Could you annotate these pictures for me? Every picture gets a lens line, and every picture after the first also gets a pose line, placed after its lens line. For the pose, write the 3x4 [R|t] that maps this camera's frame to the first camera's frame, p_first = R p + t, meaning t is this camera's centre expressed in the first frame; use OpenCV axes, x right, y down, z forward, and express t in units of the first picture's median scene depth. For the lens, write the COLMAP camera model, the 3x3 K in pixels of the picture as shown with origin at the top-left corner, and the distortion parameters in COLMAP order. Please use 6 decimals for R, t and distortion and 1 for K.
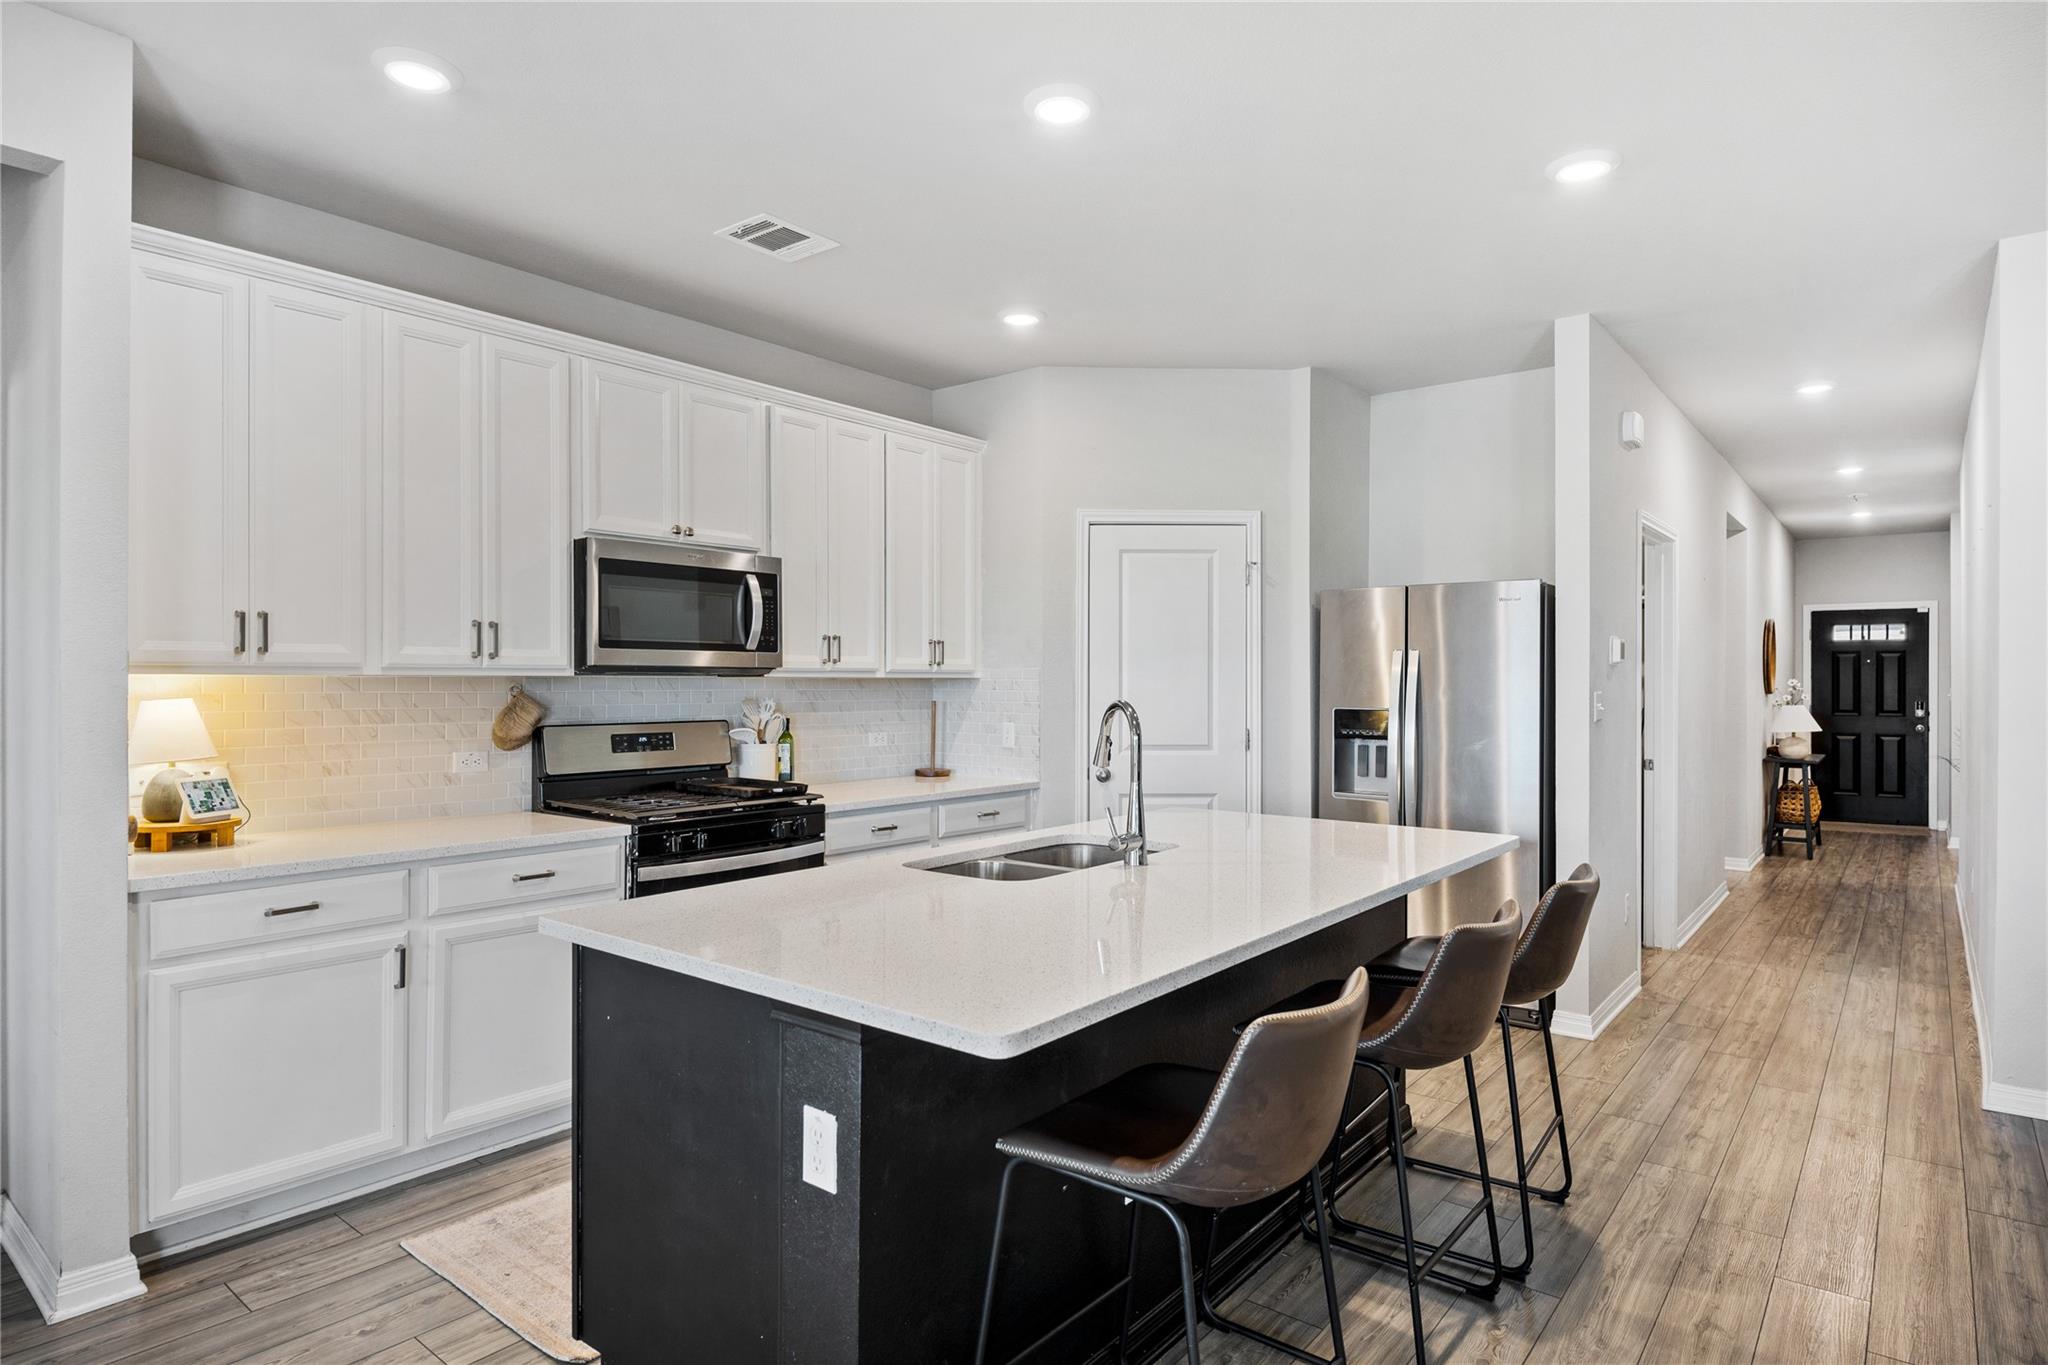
lens RADIAL K [[1131.0, 0, 1022.5], [0, 1131.0, 685.4], [0, 0, 1]] dist [-0.019077, -0.000012]
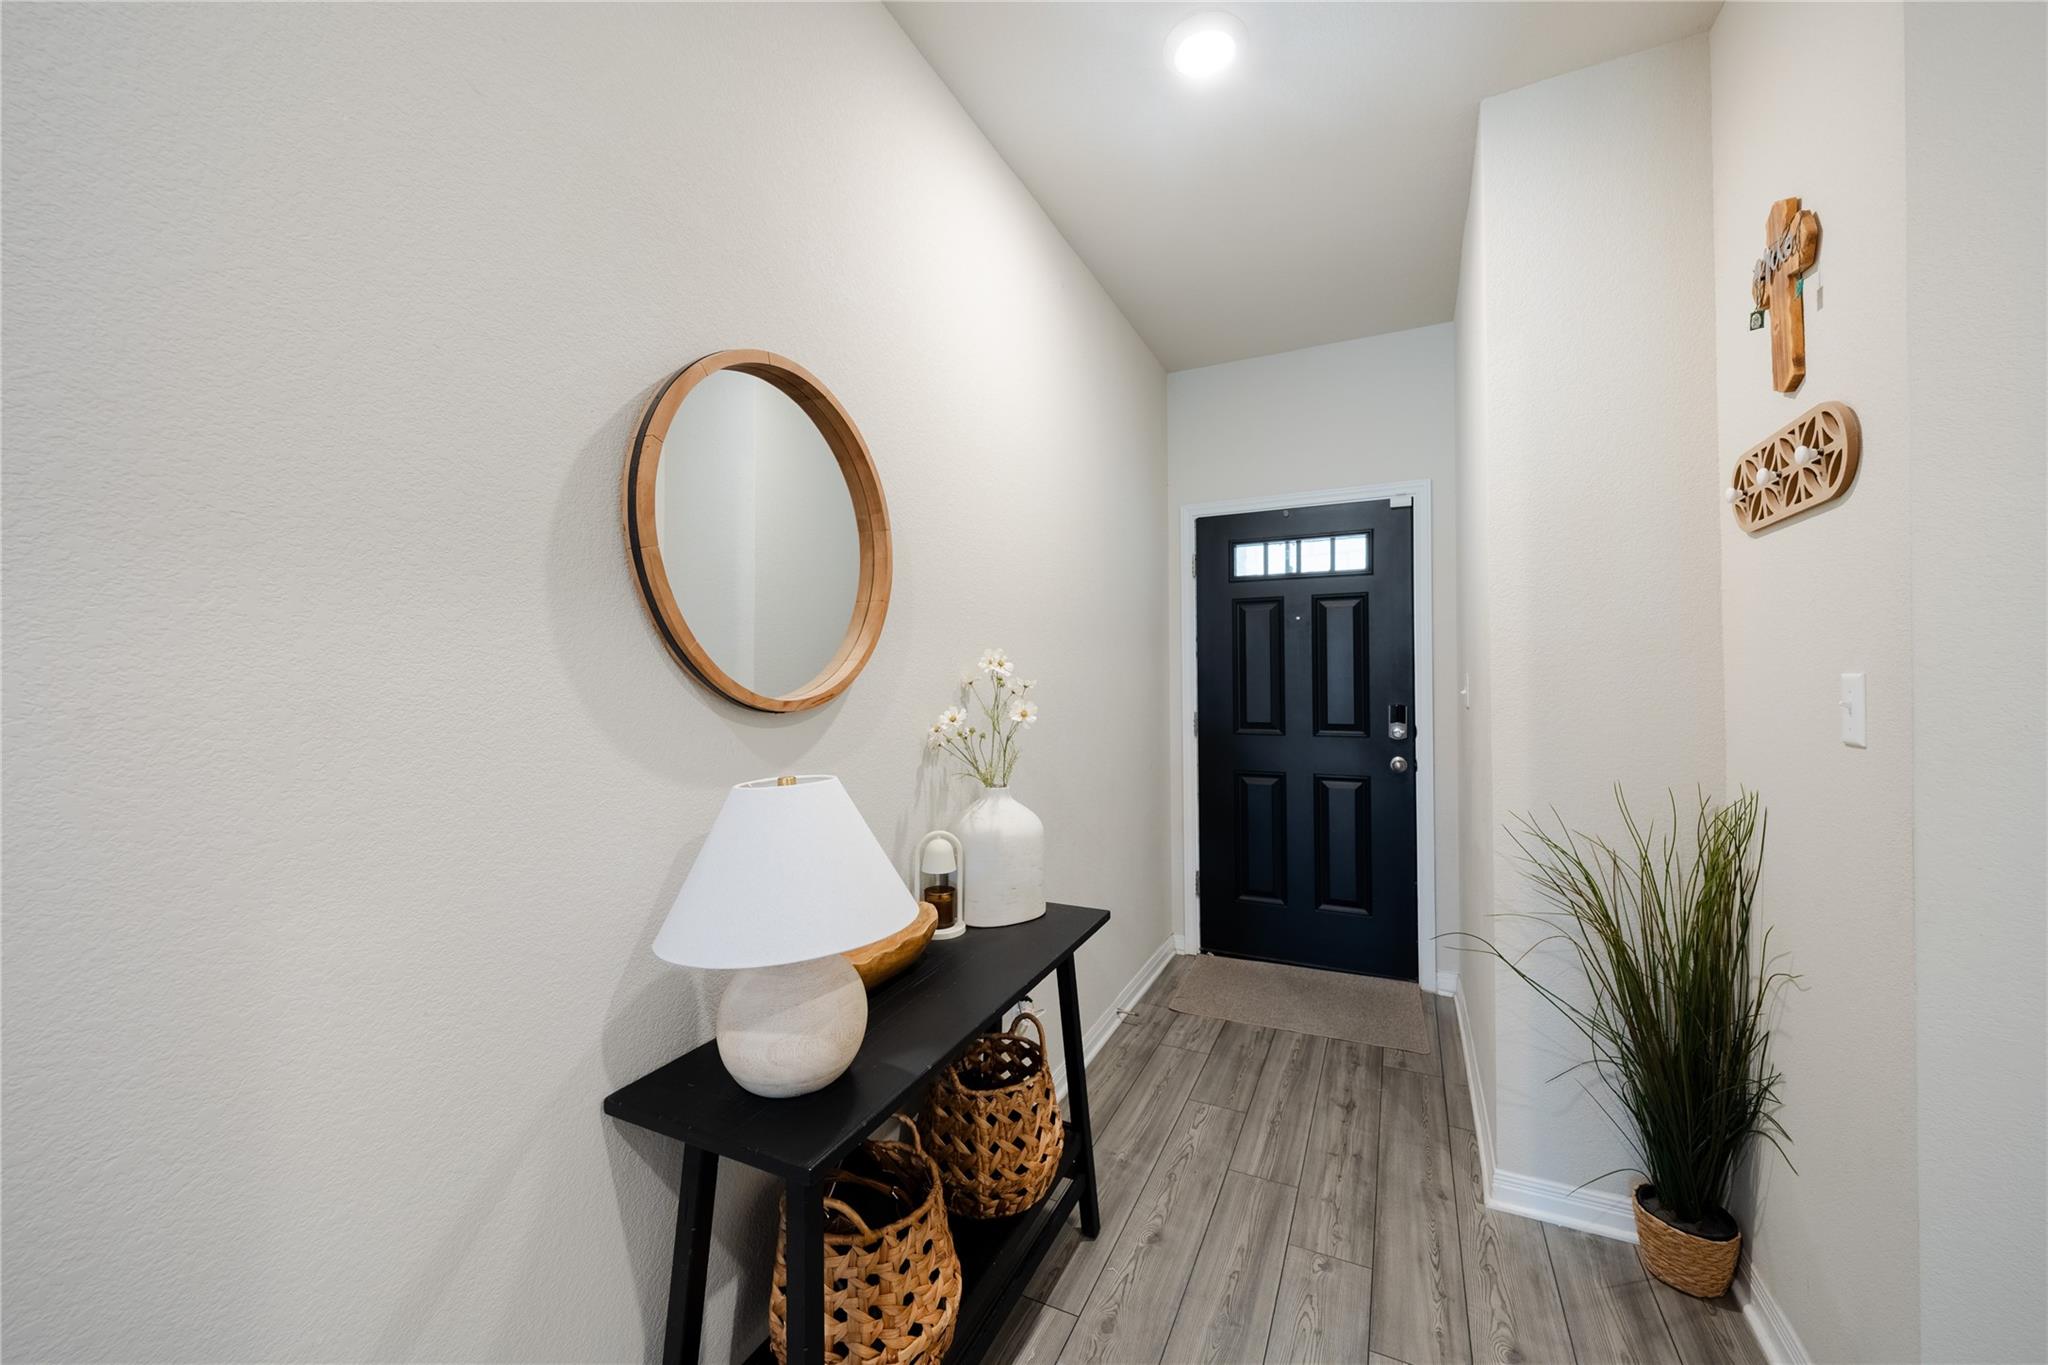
lens RADIAL K [[788.1, 0, 1025.1], [0, 788.1, 670.9], [0, 0, 1]] dist [0.001861, -0.000092]
pose [[0.973128, -0.015028, 0.229773, 0.572772], [0.015441, 0.999881, 0.000000, -0.001048], [-0.229746, 0.003548, 0.973244, 0.710645]]
